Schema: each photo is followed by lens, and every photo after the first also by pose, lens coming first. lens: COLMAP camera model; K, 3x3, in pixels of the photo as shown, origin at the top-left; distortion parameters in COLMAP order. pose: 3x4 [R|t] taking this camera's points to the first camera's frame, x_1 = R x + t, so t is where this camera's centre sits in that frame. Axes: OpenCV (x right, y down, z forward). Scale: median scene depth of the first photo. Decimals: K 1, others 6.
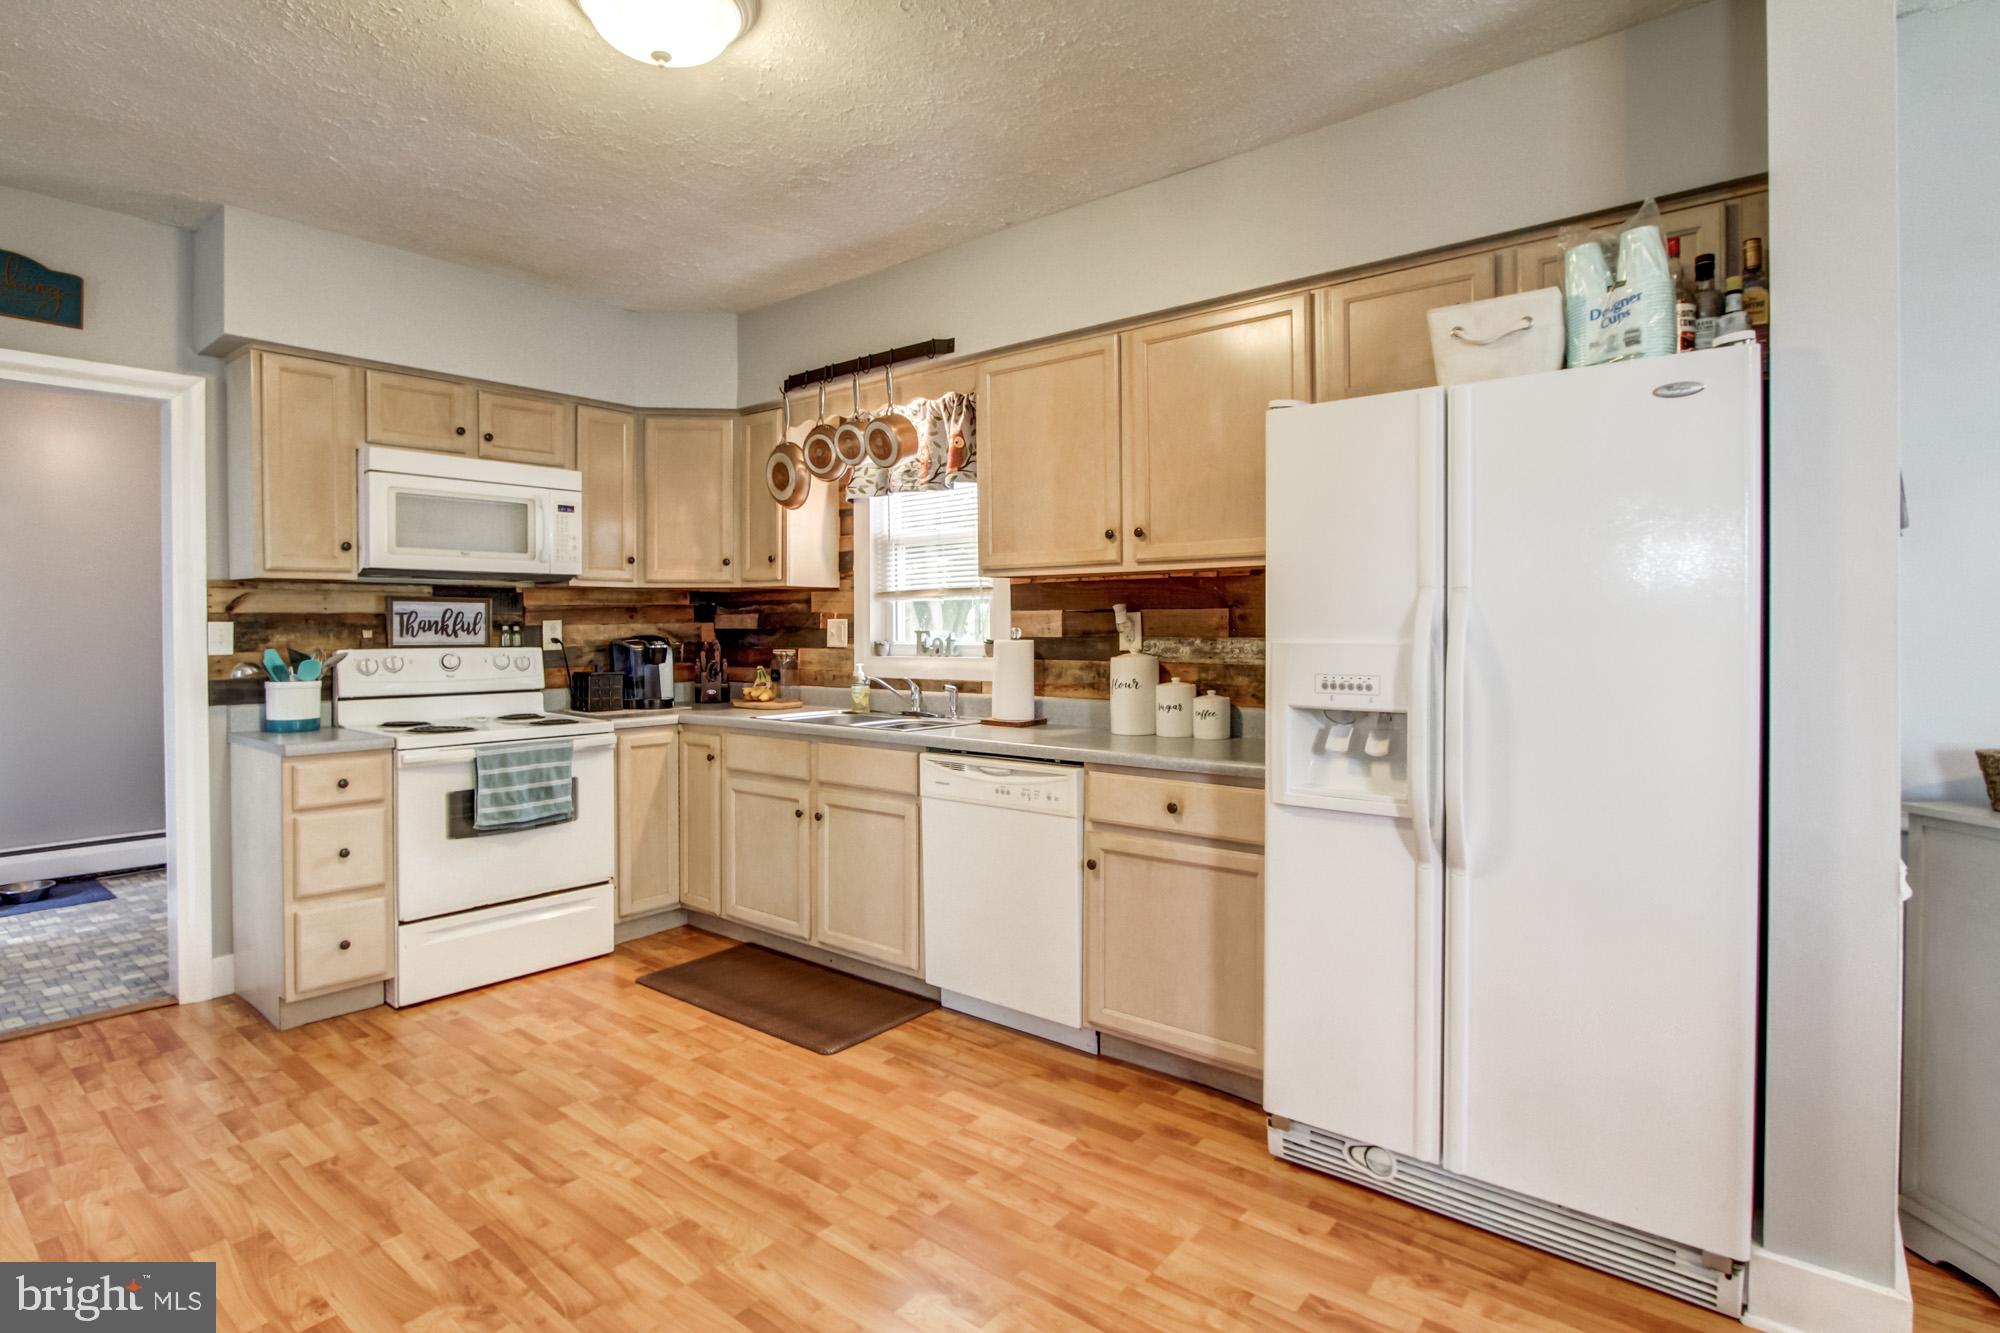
lens RADIAL K [[980.8, 0, 994.5], [0, 980.8, 645.5], [0, 0, 1]] dist [-0.021024, 0.003156]
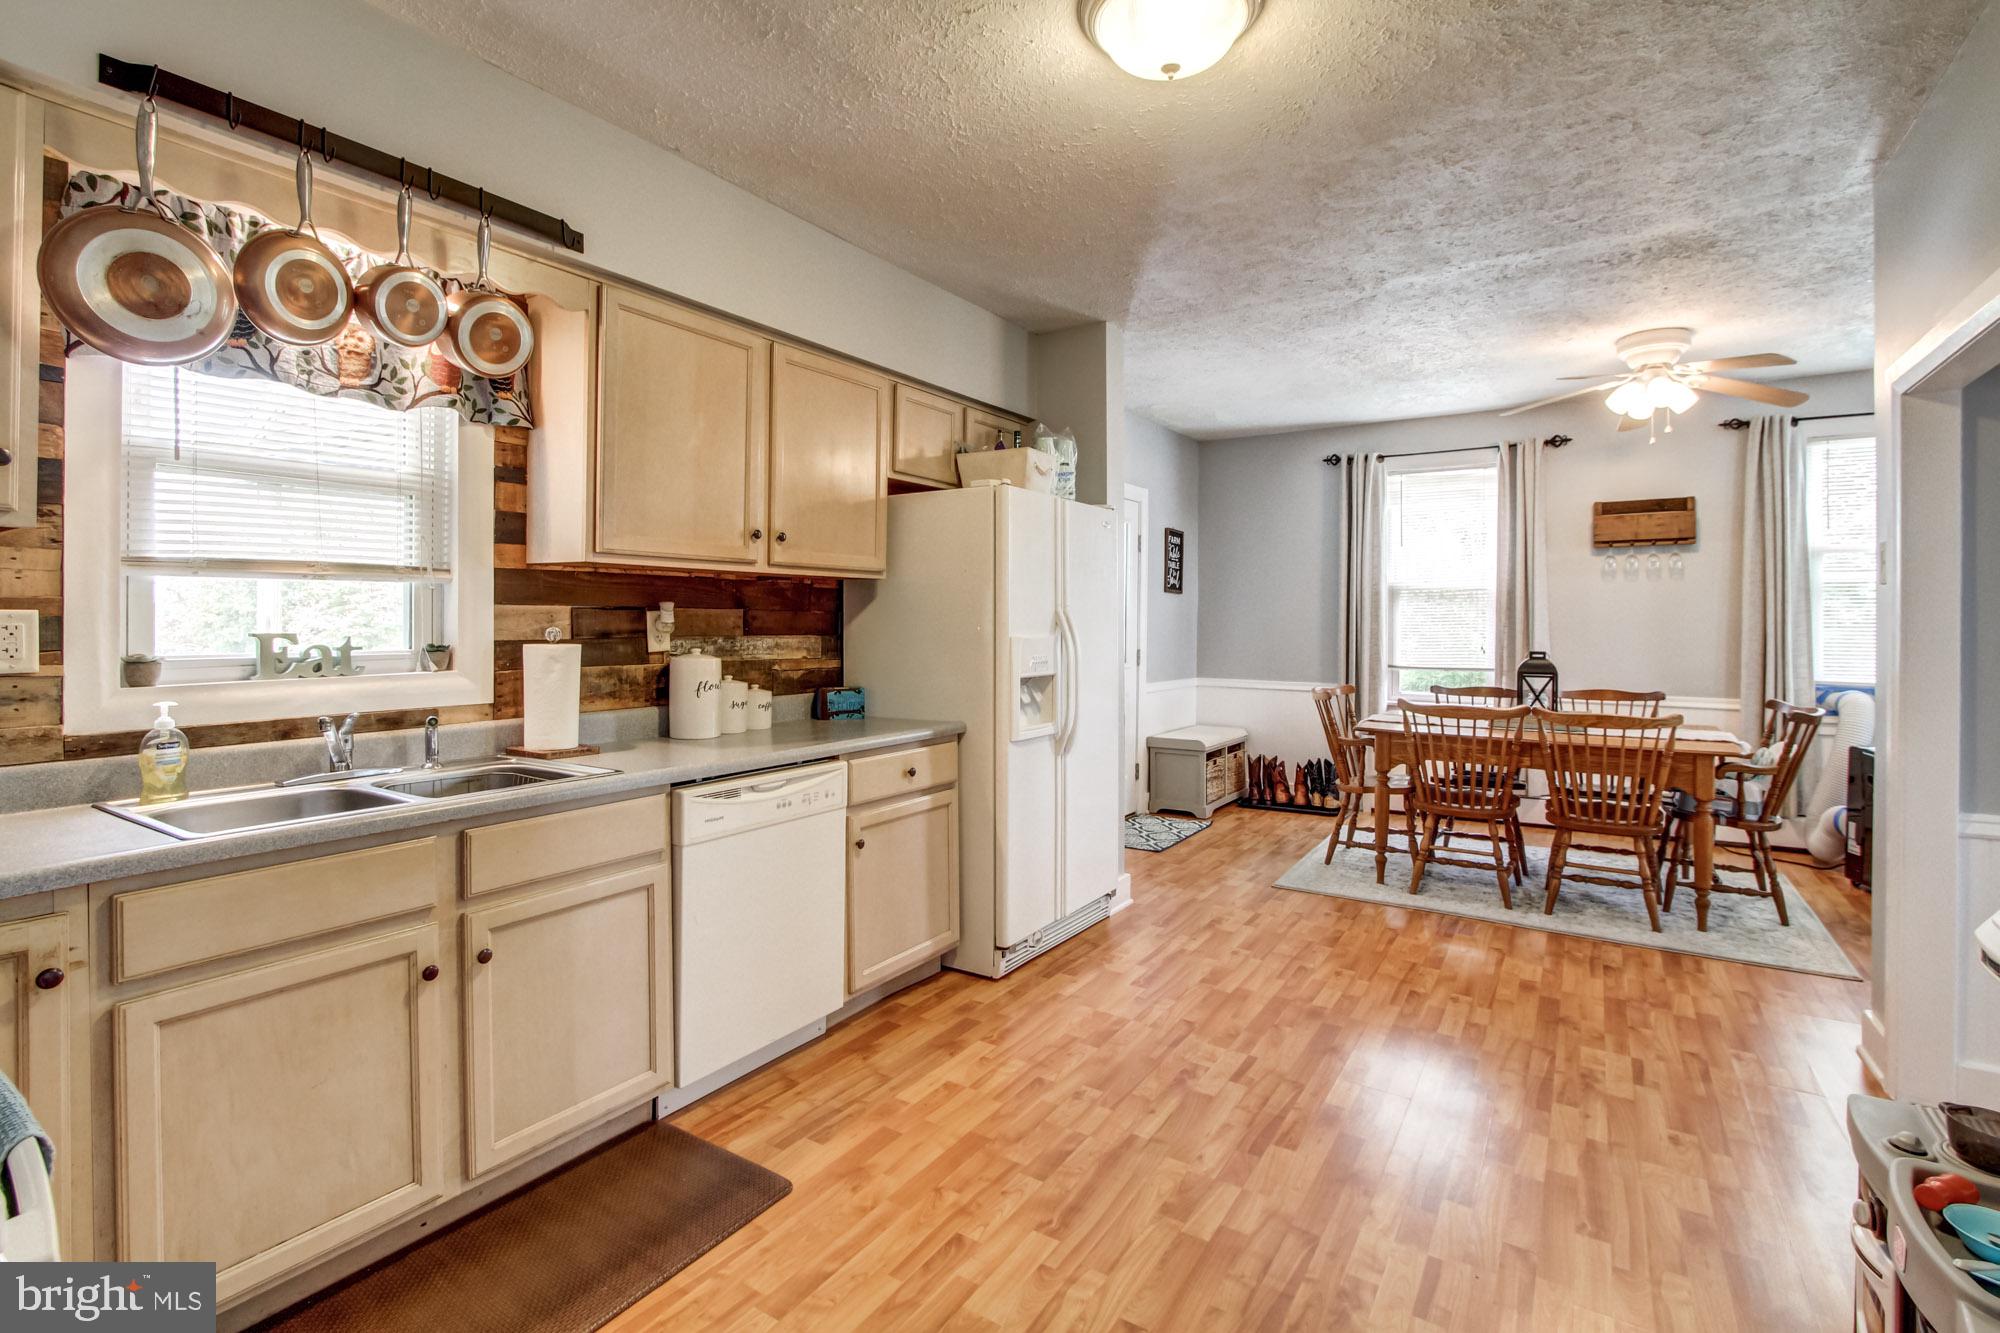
lens RADIAL K [[931.8, 0, 1002.2], [0, 931.8, 624.7], [0, 0, 1]] dist [-0.021764, 0.003570]
pose [[-0.104103, -0.001447, 0.994565, -0.739624], [0.015798, 0.999870, 0.003108, -0.017282], [-0.994441, 0.016036, -0.104067, 0.737277]]
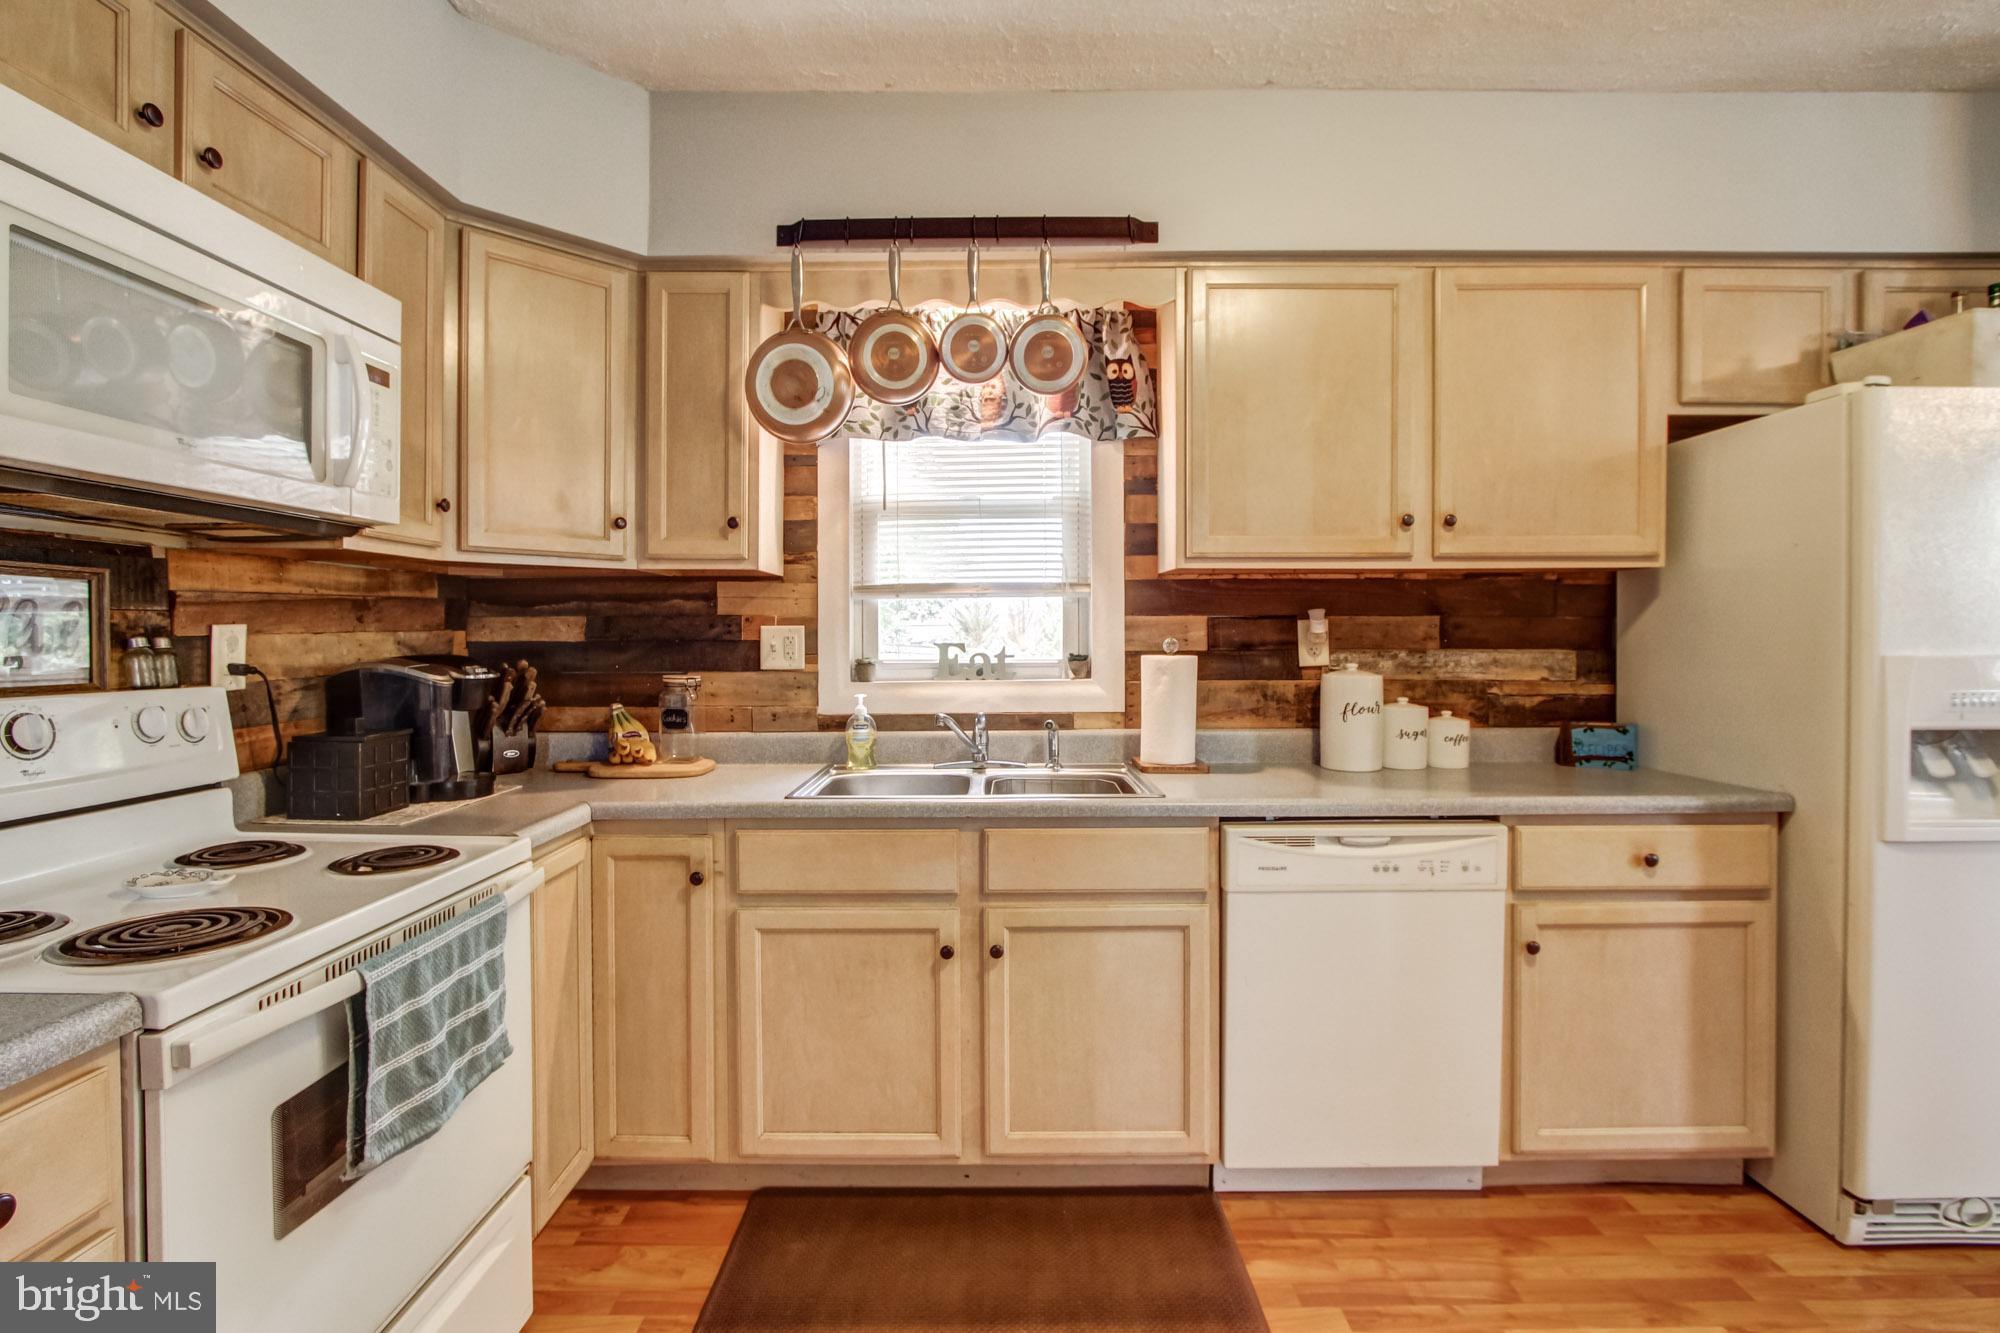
lens RADIAL K [[931.8, 0, 982.0], [0, 931.8, 648.0], [0, 0, 1]] dist [-0.021764, 0.003570]
pose [[0.783939, -0.009524, 0.620765, -0.532625], [0.012523, 0.999921, -0.000474, -0.012451], [-0.620712, 0.008146, 0.783997, 0.544335]]
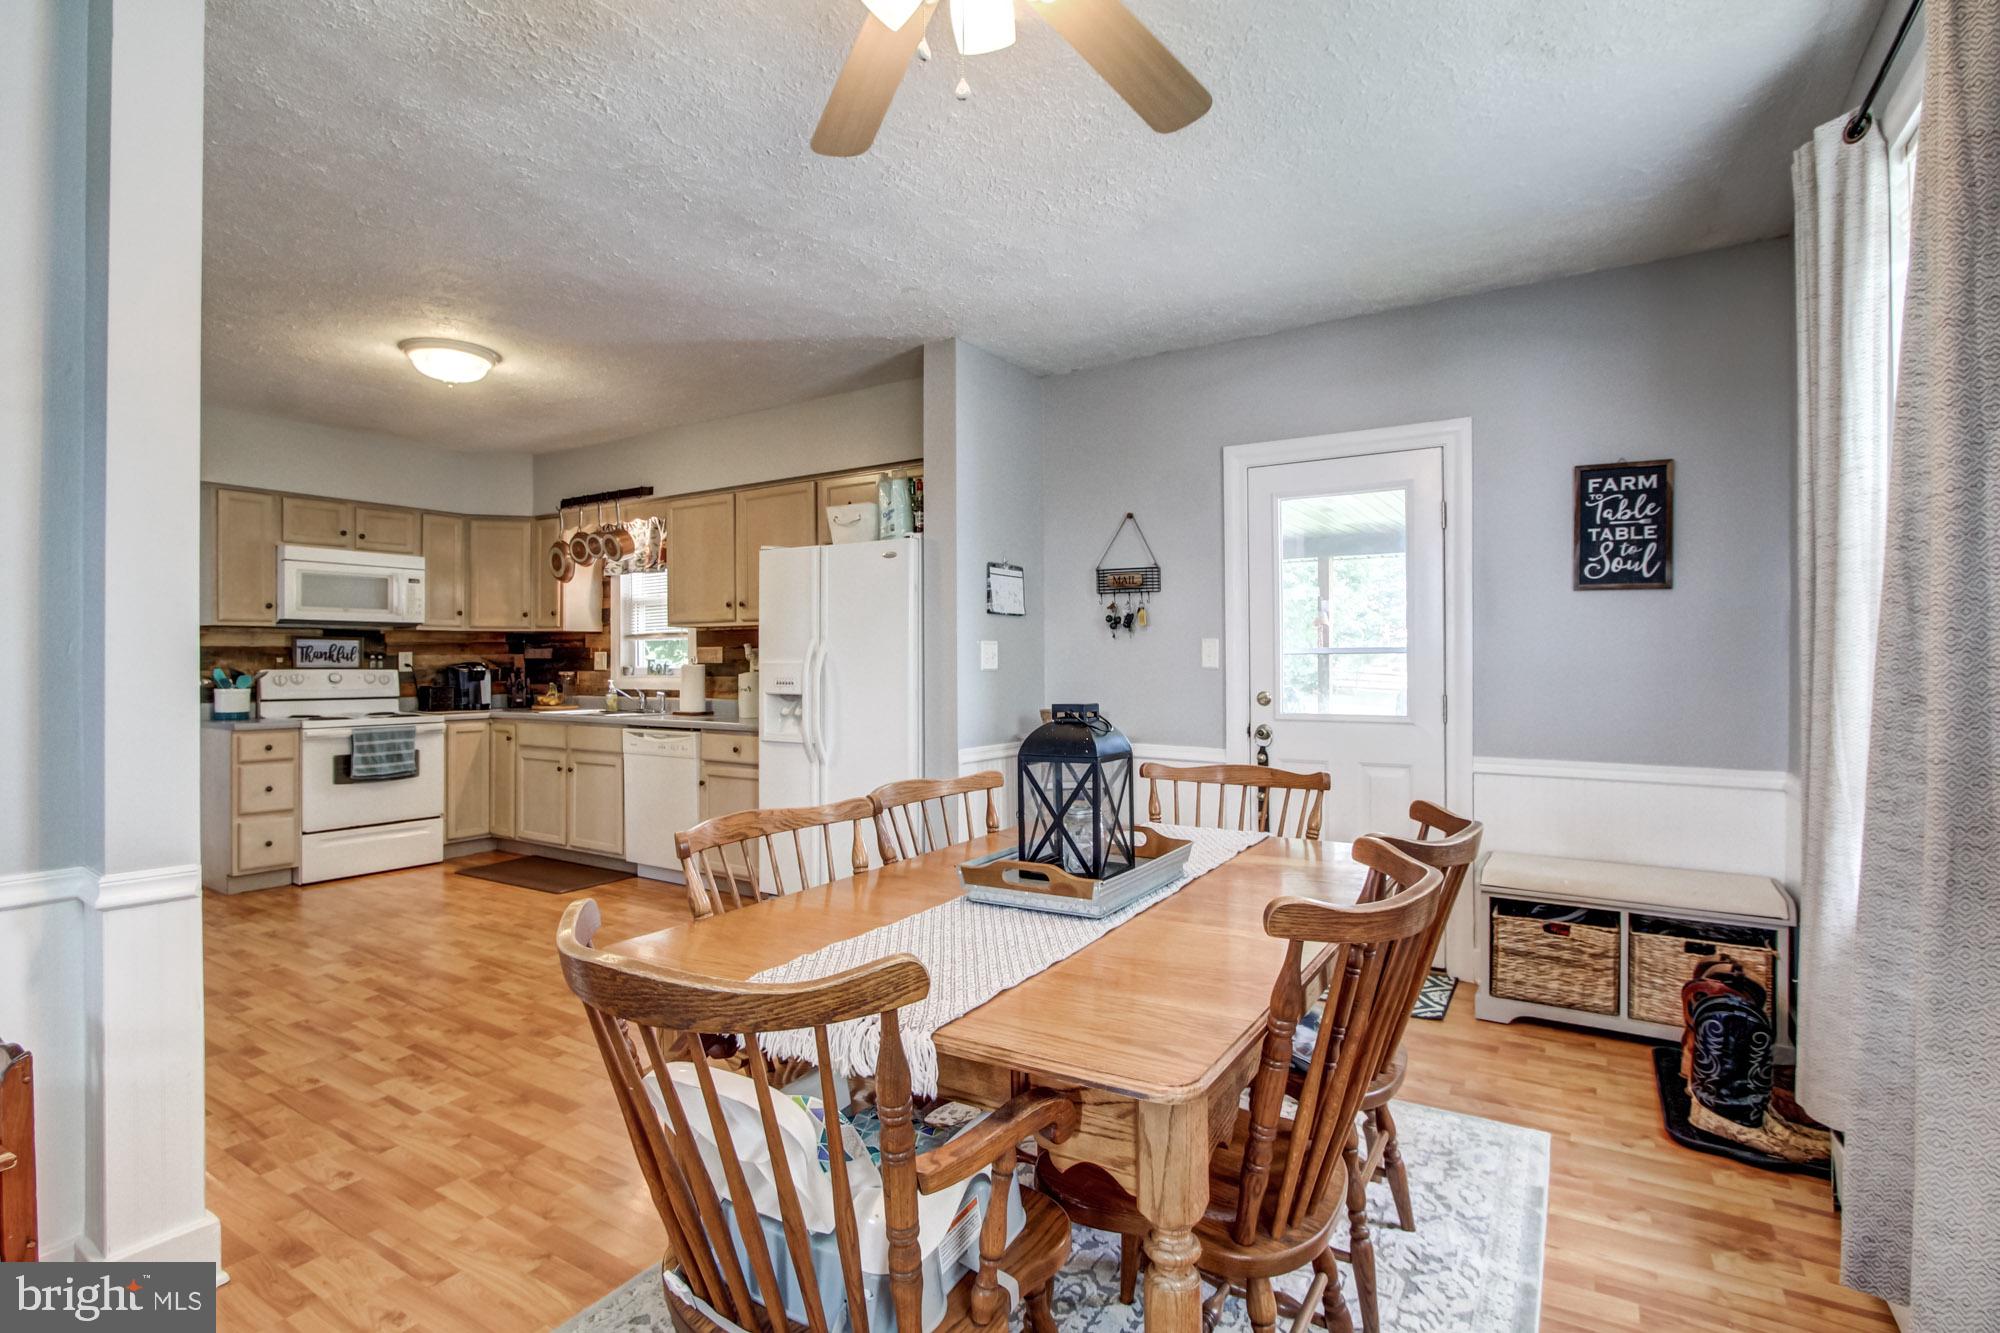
lens RADIAL K [[931.8, 0, 980.4], [0, 931.8, 667.5], [0, 0, 1]] dist [-0.021764, 0.003570]
pose [[0.993742, 0.001659, 0.111688, 0.332936], [-0.000152, 0.999909, -0.013501, 0.021280], [-0.111700, 0.013400, 0.993652, -0.640293]]
